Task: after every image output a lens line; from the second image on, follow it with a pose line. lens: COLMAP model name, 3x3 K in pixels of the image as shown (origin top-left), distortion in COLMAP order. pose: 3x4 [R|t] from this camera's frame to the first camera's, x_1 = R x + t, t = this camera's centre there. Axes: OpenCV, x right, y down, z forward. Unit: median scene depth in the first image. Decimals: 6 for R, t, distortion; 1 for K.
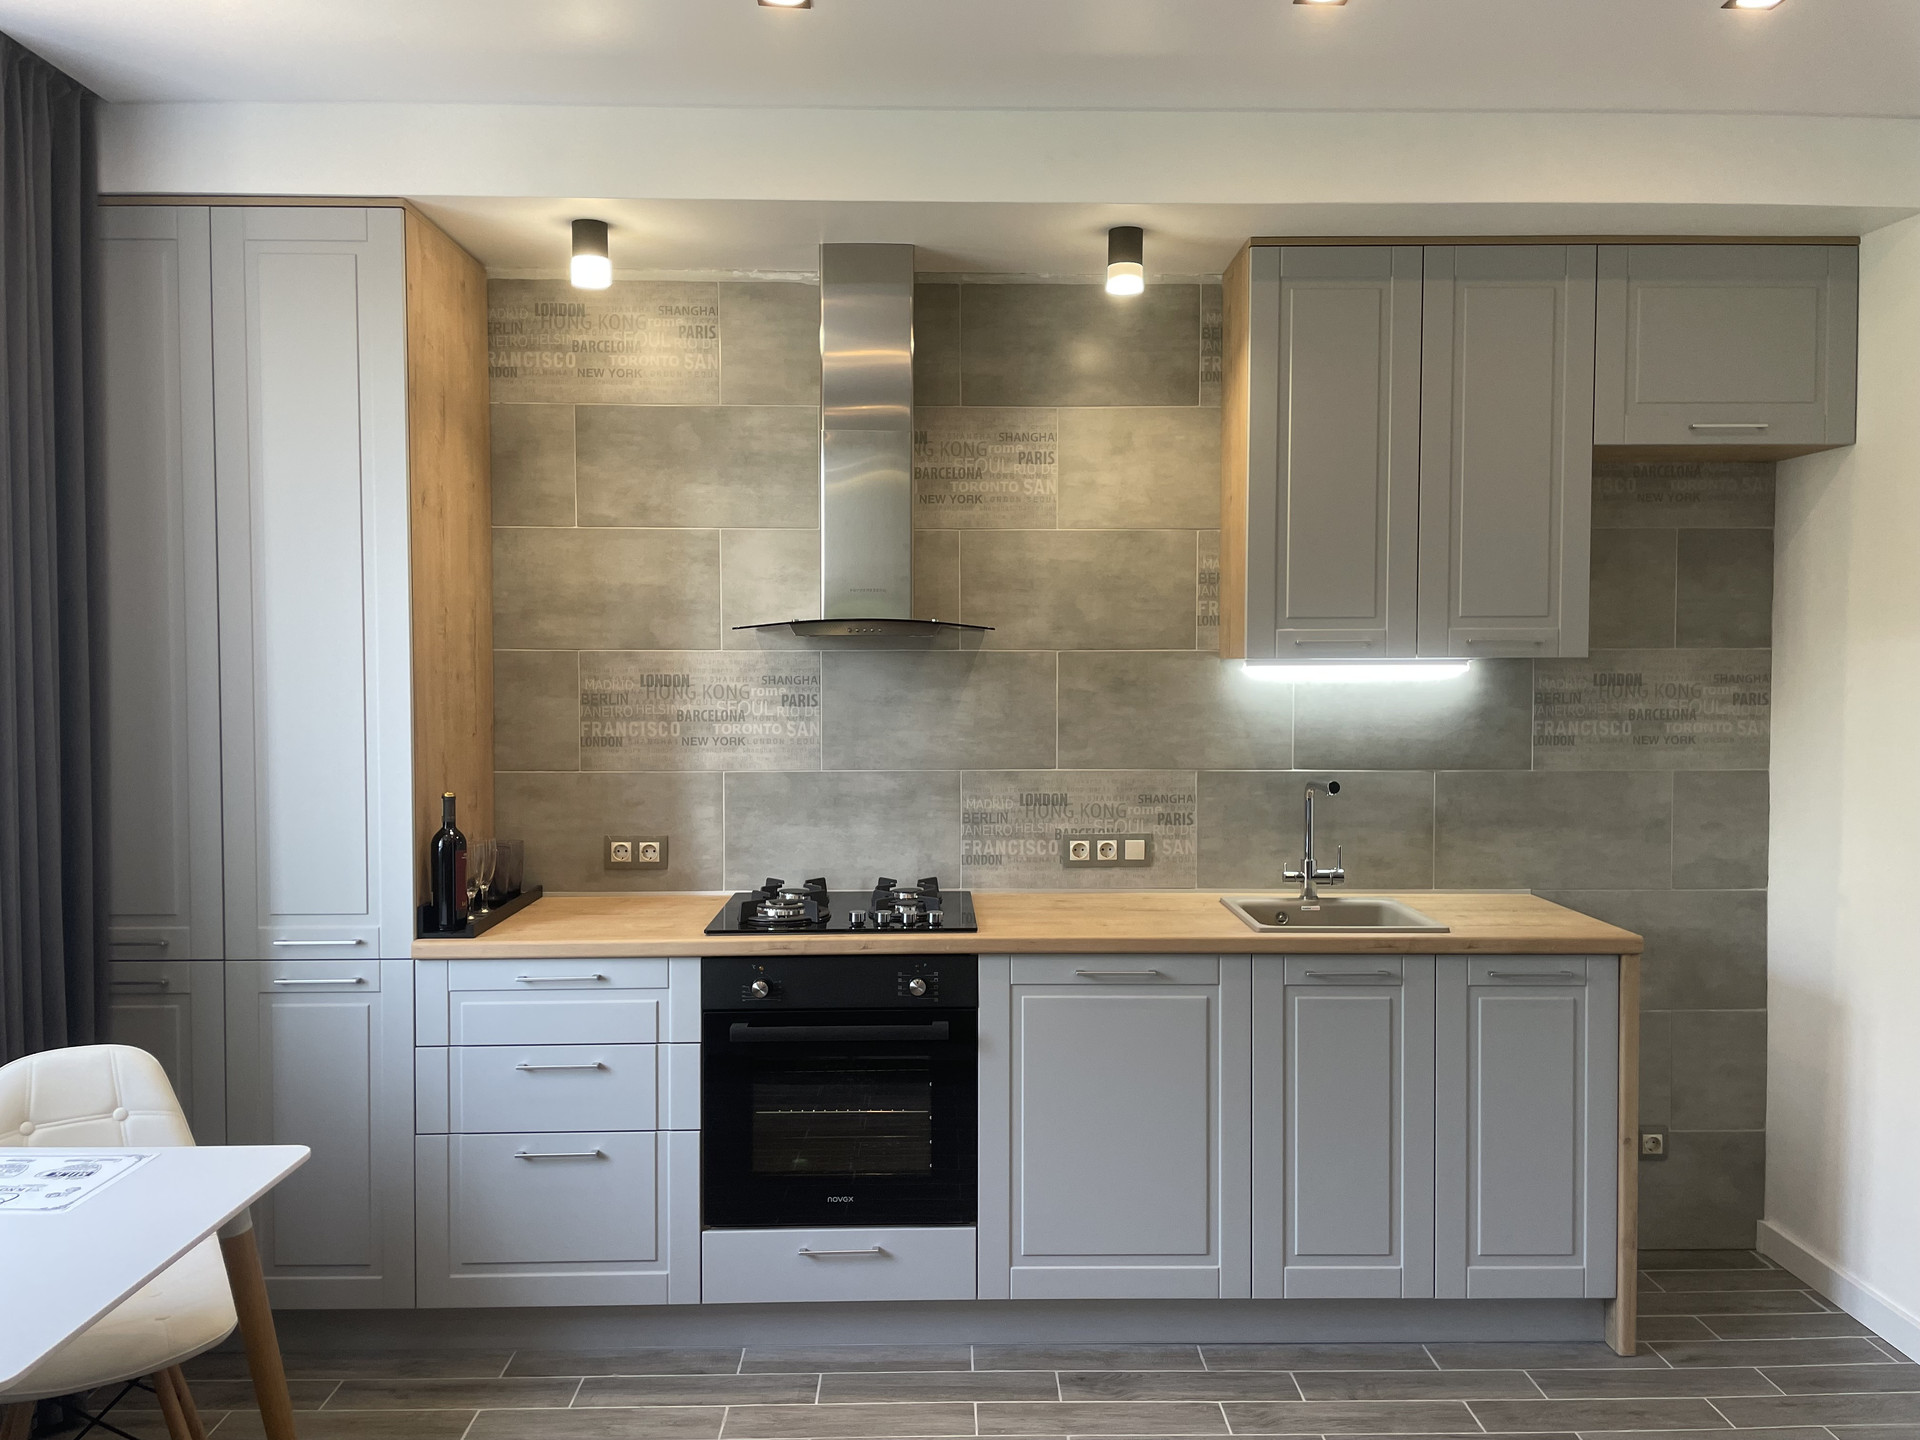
lens RADIAL K [[1459.8, 0, 965.2], [0, 1459.8, 711.5], [0, 0, 1]] dist [0.079777, -0.109877]
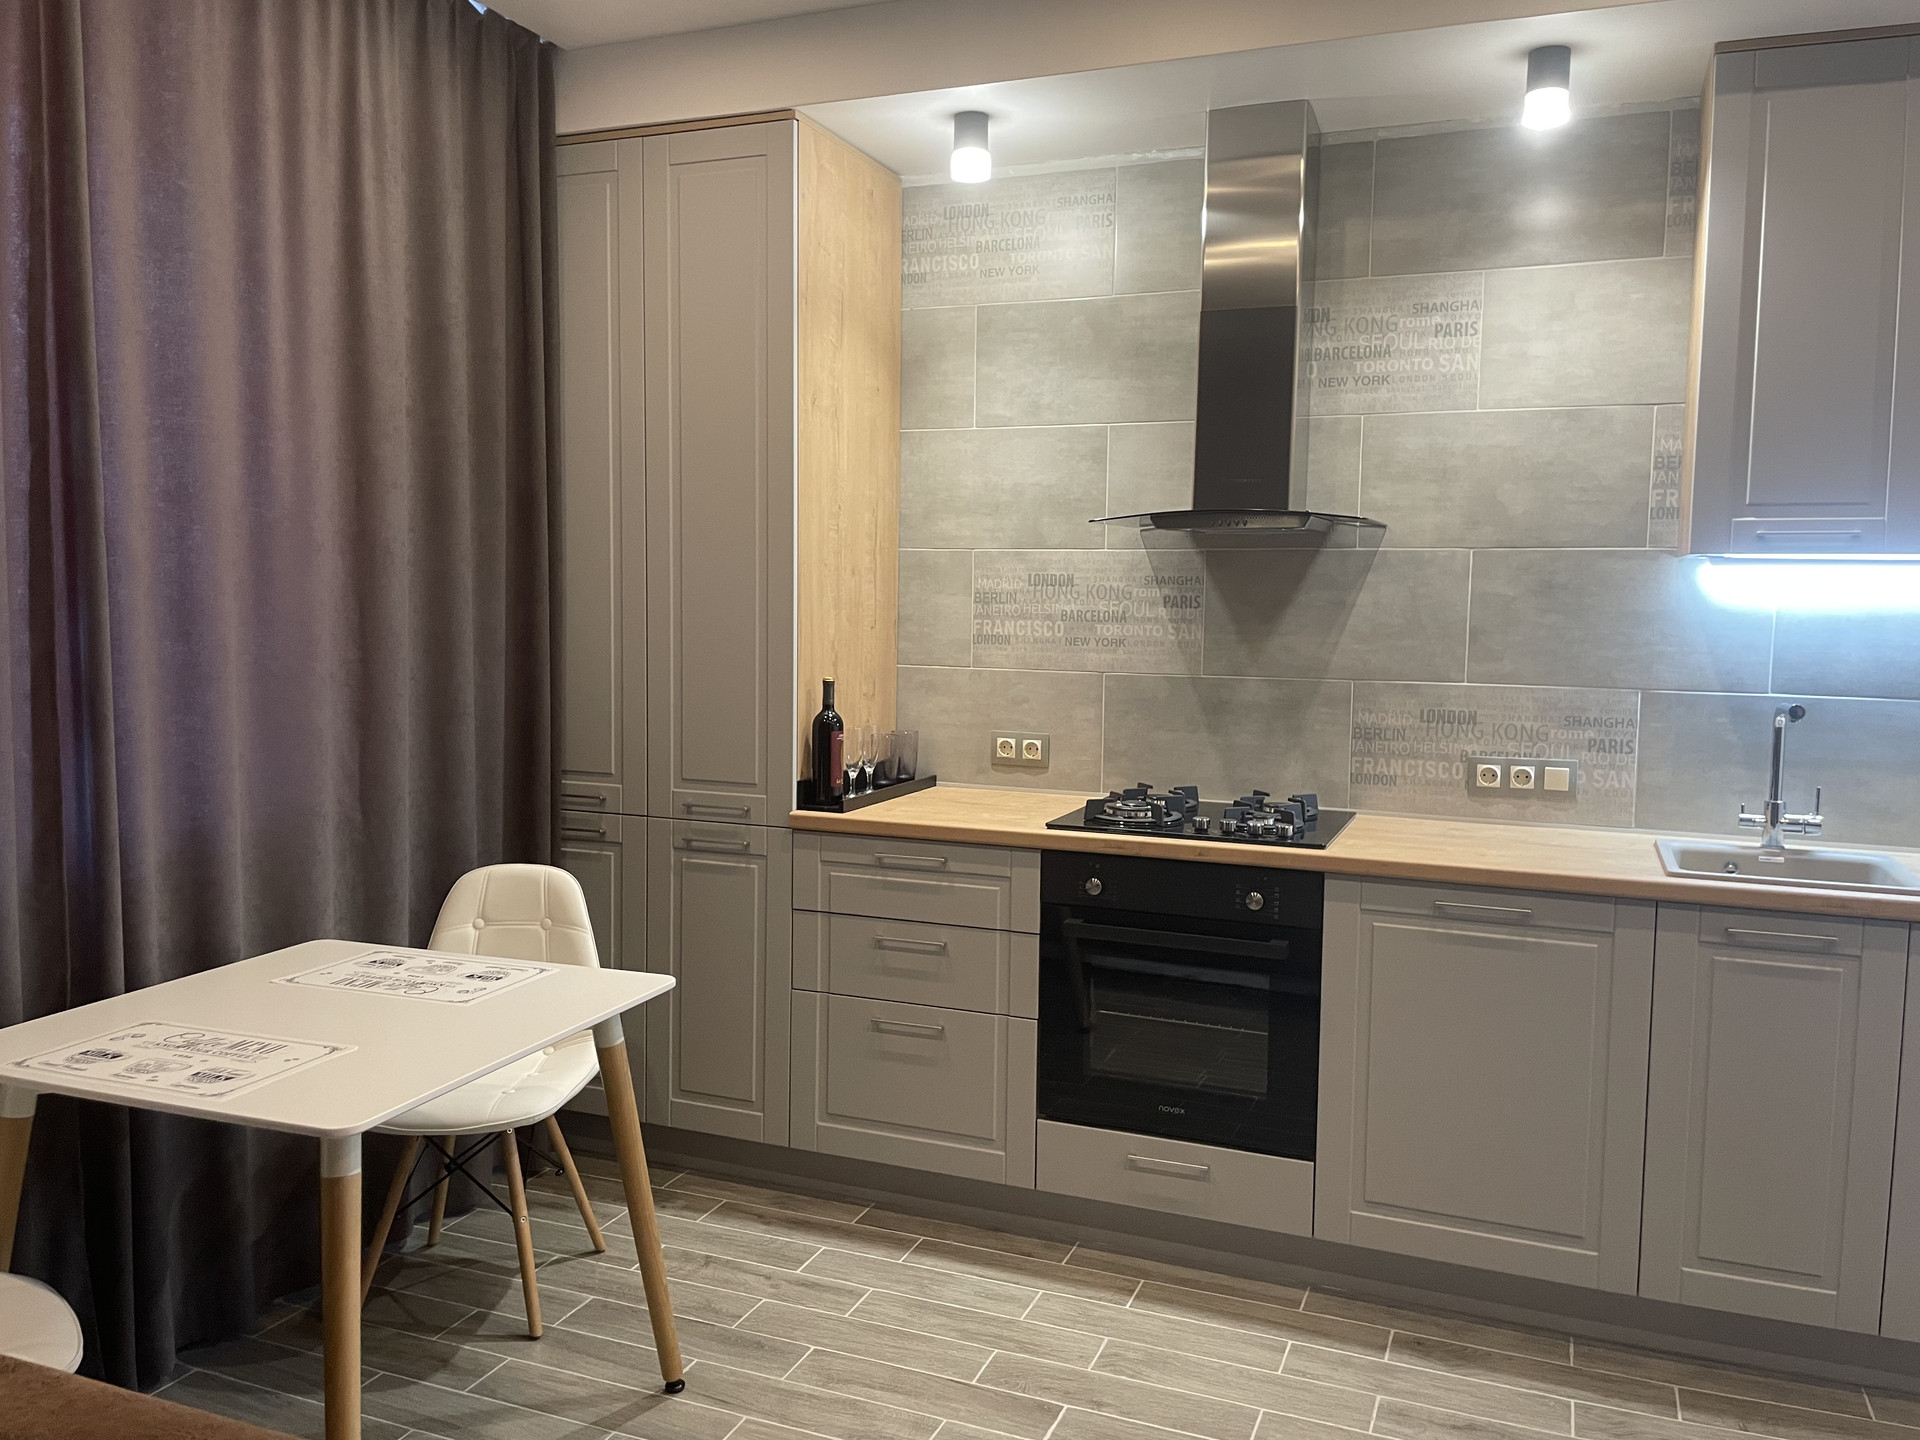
lens RADIAL K [[1459.8, 0, 960.7], [0, 1459.8, 716.0], [0, 0, 1]] dist [0.079777, -0.109877]
pose [[0.918997, 0.045433, -0.391637, 0.149263], [-0.028959, 0.998434, 0.047872, 0.028735], [0.393199, -0.032653, 0.918873, 0.060870]]
